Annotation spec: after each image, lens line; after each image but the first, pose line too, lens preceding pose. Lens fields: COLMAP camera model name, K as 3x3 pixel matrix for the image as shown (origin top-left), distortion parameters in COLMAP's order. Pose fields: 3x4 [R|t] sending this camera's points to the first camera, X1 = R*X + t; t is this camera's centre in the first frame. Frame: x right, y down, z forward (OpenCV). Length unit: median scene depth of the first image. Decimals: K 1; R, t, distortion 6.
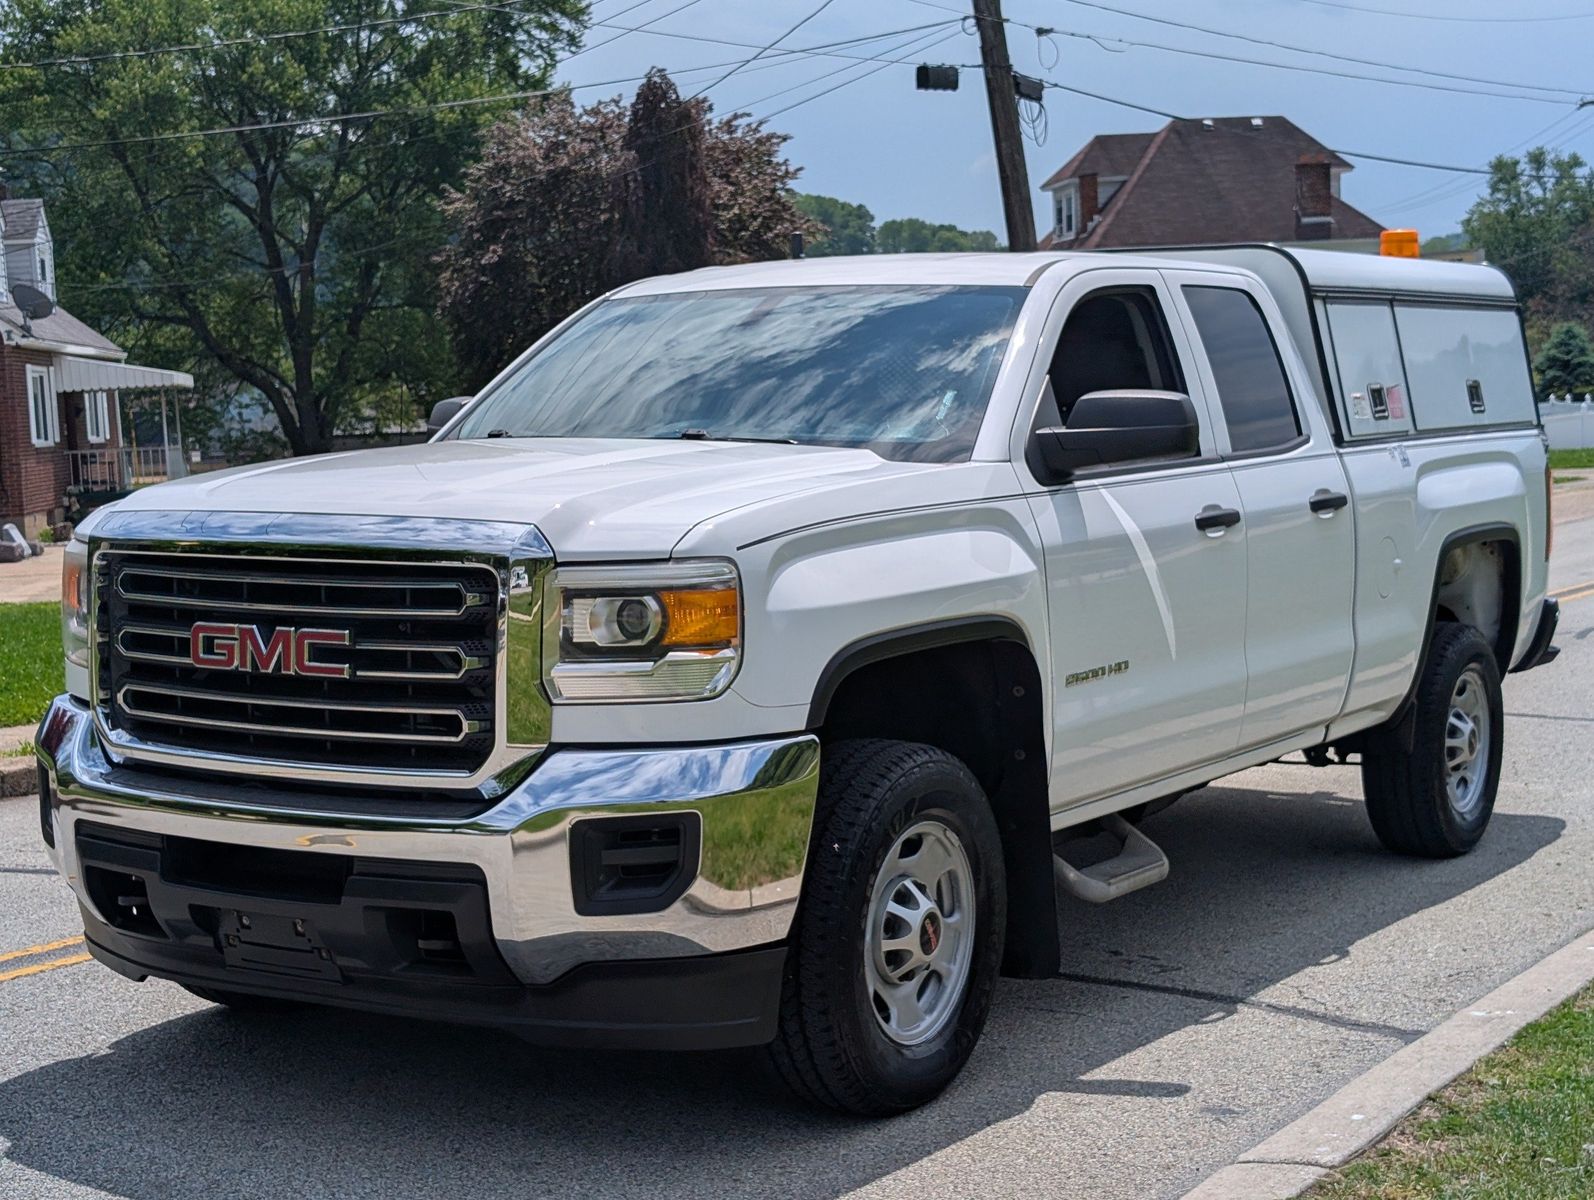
lens RADIAL K [[2444.6, 0, 803.1], [0, 2444.6, 576.5], [0, 0, 1]] dist [0.280353, -1.027129]
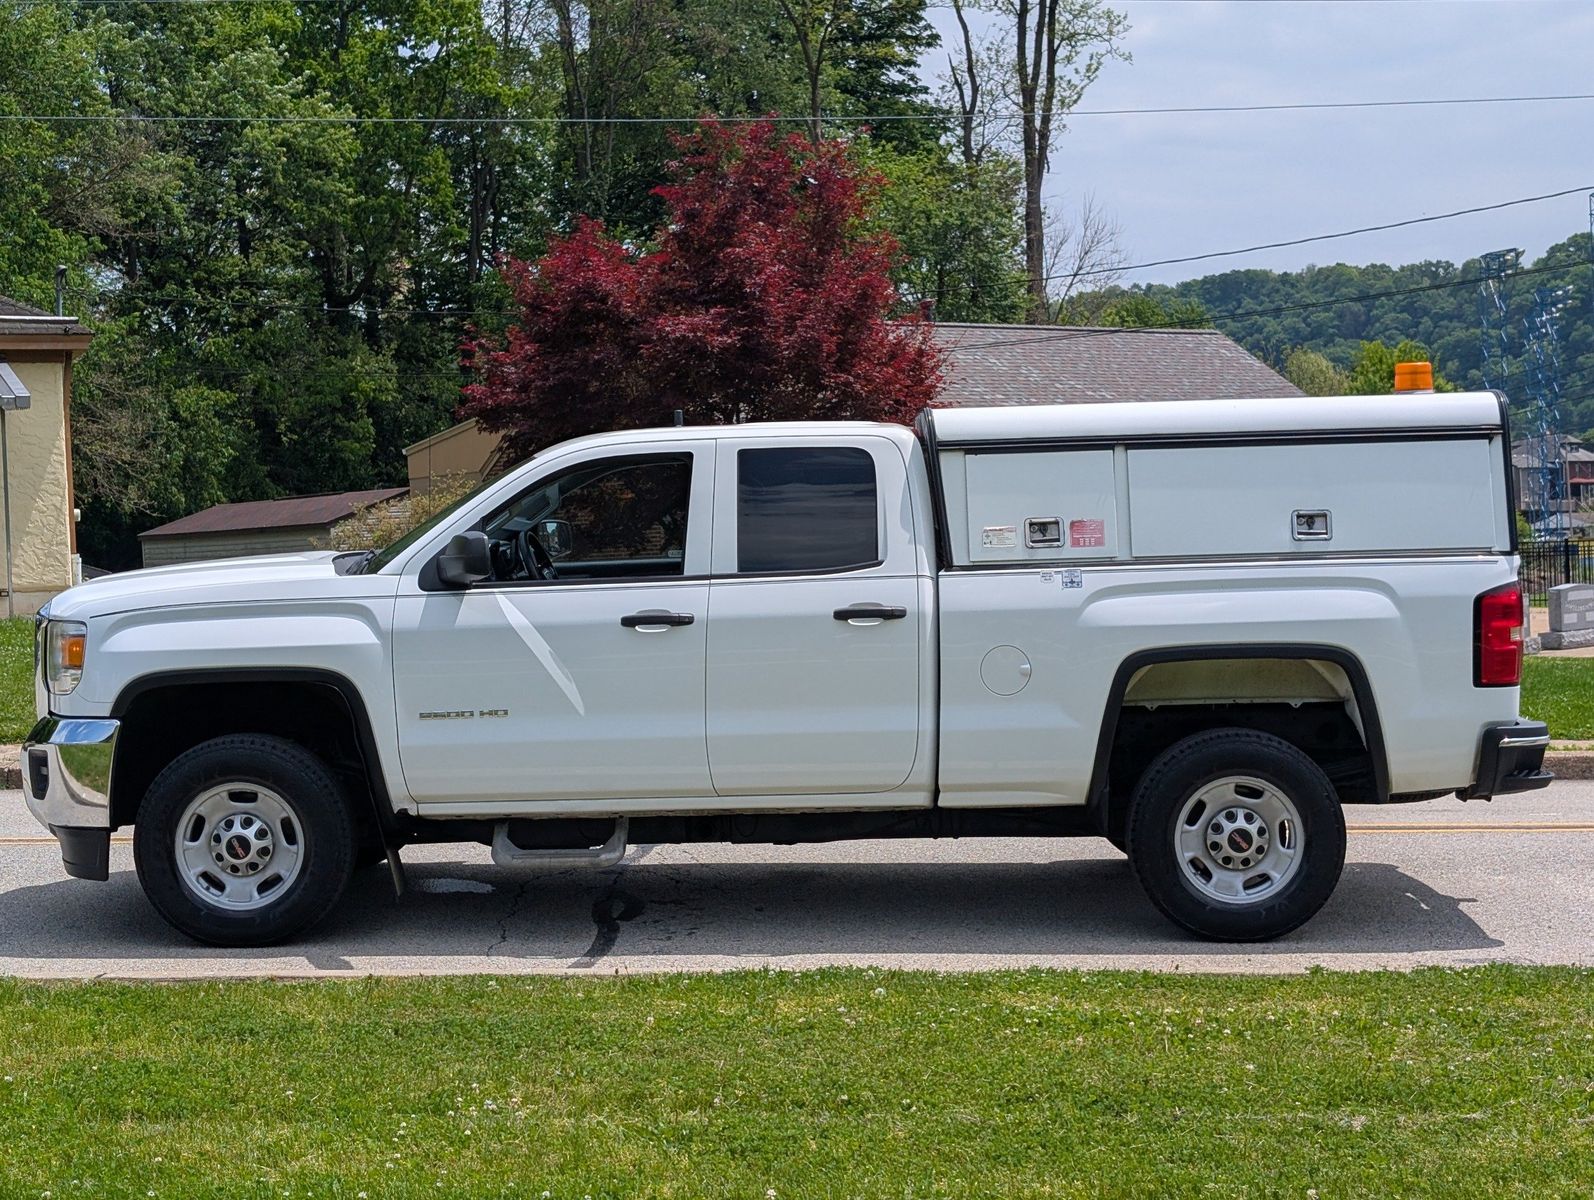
lens RADIAL K [[2444.6, 0, 803.1], [0, 2444.6, 576.5], [0, 0, 1]] dist [0.280353, -1.027129]
pose [[0.530143, 0.035756, -0.847154, 1.272530], [-0.049039, 0.998731, 0.011466, -0.062118], [0.846489, 0.035465, 0.531224, 0.298585]]
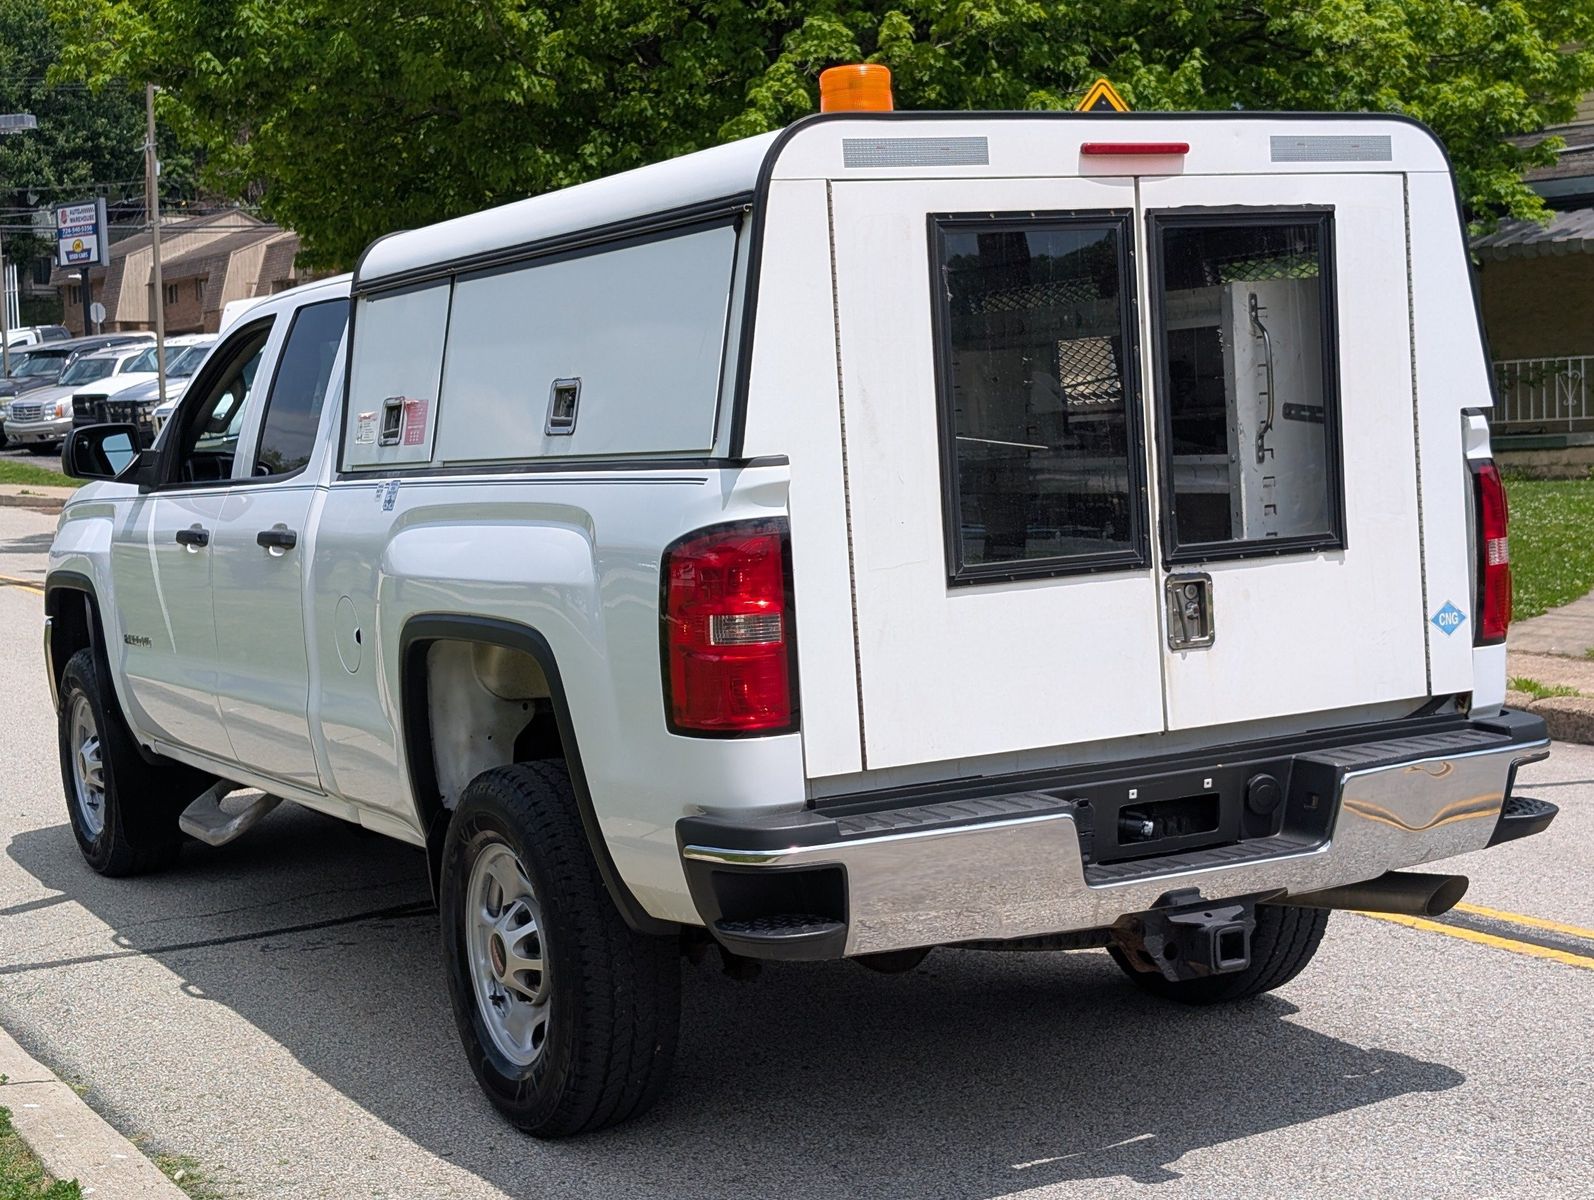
lens RADIAL K [[2444.6, 0, 803.1], [0, 2444.6, 576.5], [0, 0, 1]] dist [0.280353, -1.027129]
pose [[-0.474049, 0.094783, -0.875382, 0.910052], [-0.007306, 0.993732, 0.111554, -0.117850], [0.880468, 0.059278, -0.470385, 1.593677]]
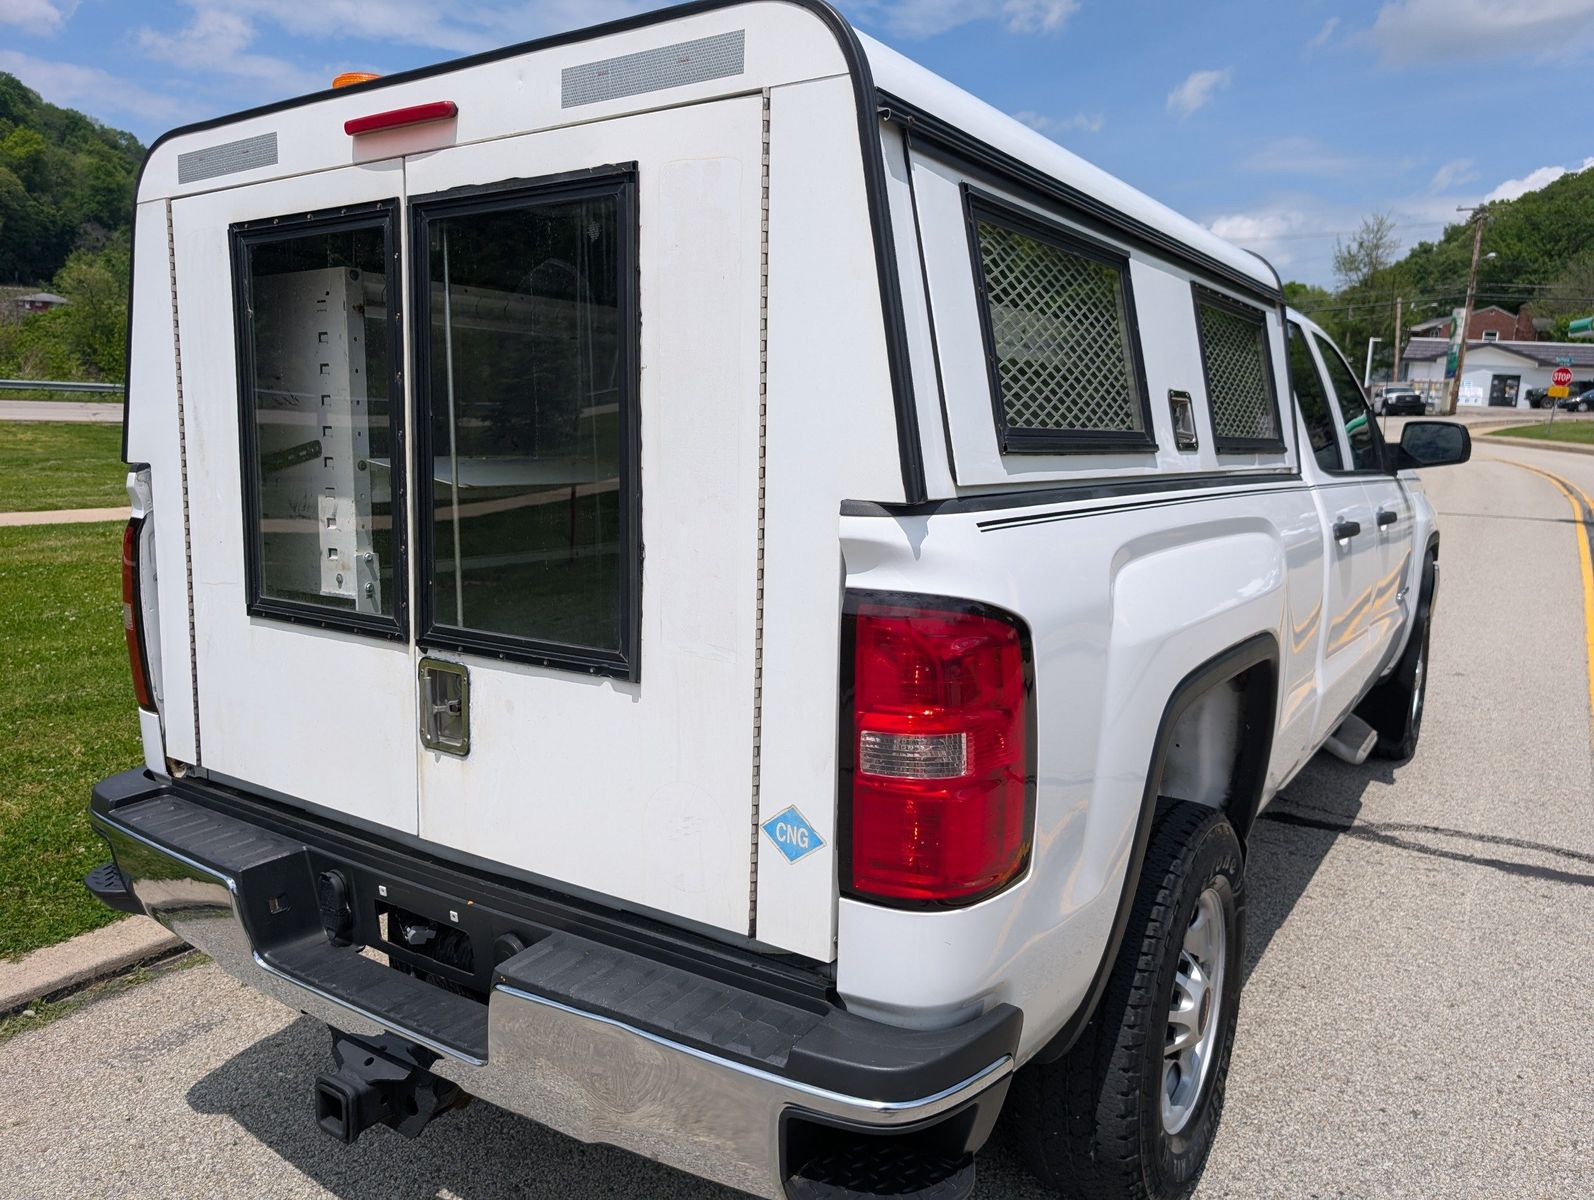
lens RADIAL K [[1145.9, 0, 815.5], [0, 1145.9, 599.5], [0, 0, 1]] dist [0.018163, -0.013342]
pose [[-0.999984, -0.005391, 0.001821, 0.190025], [-0.004856, 0.975386, 0.220449, -0.113592], [-0.002965, 0.220437, -0.975397, 1.612581]]
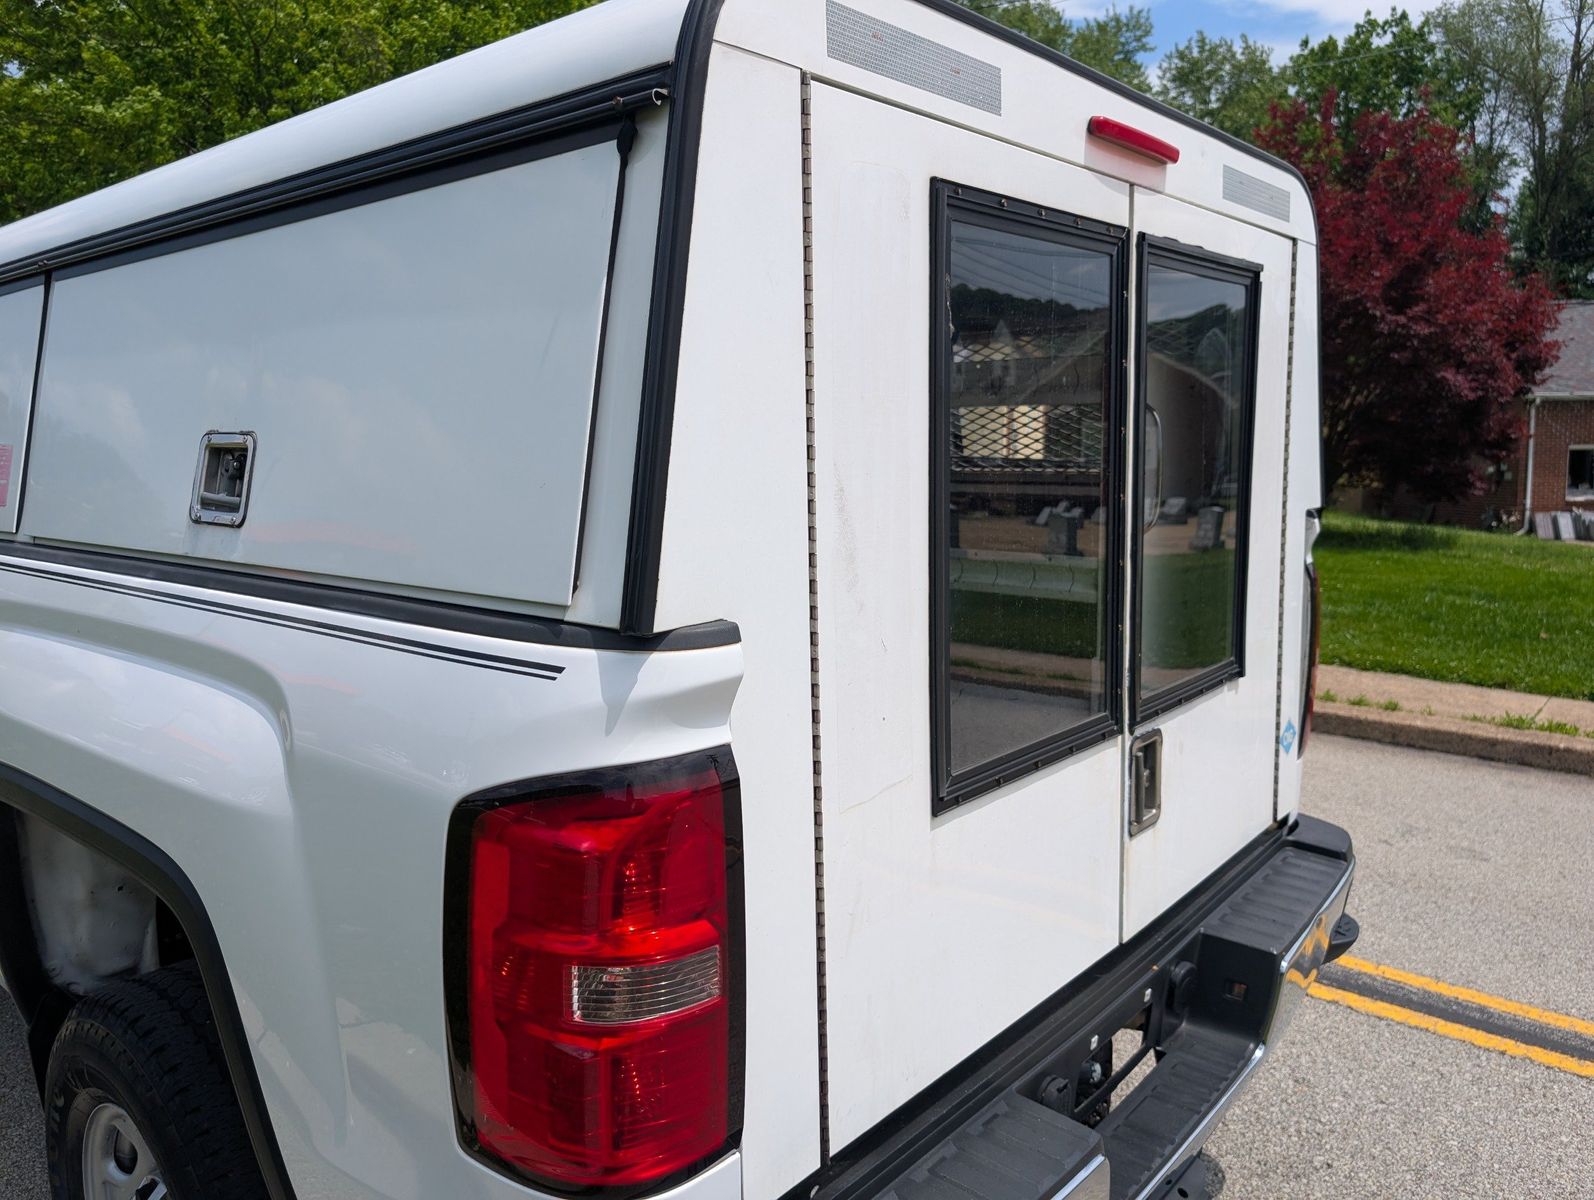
lens RADIAL K [[1168.6, 0, 797.0], [0, 1168.6, 600.0], [0, 0, 1]] dist [0.001405, -0.001491]
pose [[-0.135907, 0.154643, -0.978578, 0.512749], [-0.065960, 0.984139, 0.164682, -0.106318], [0.988523, 0.086929, -0.123551, 1.326298]]
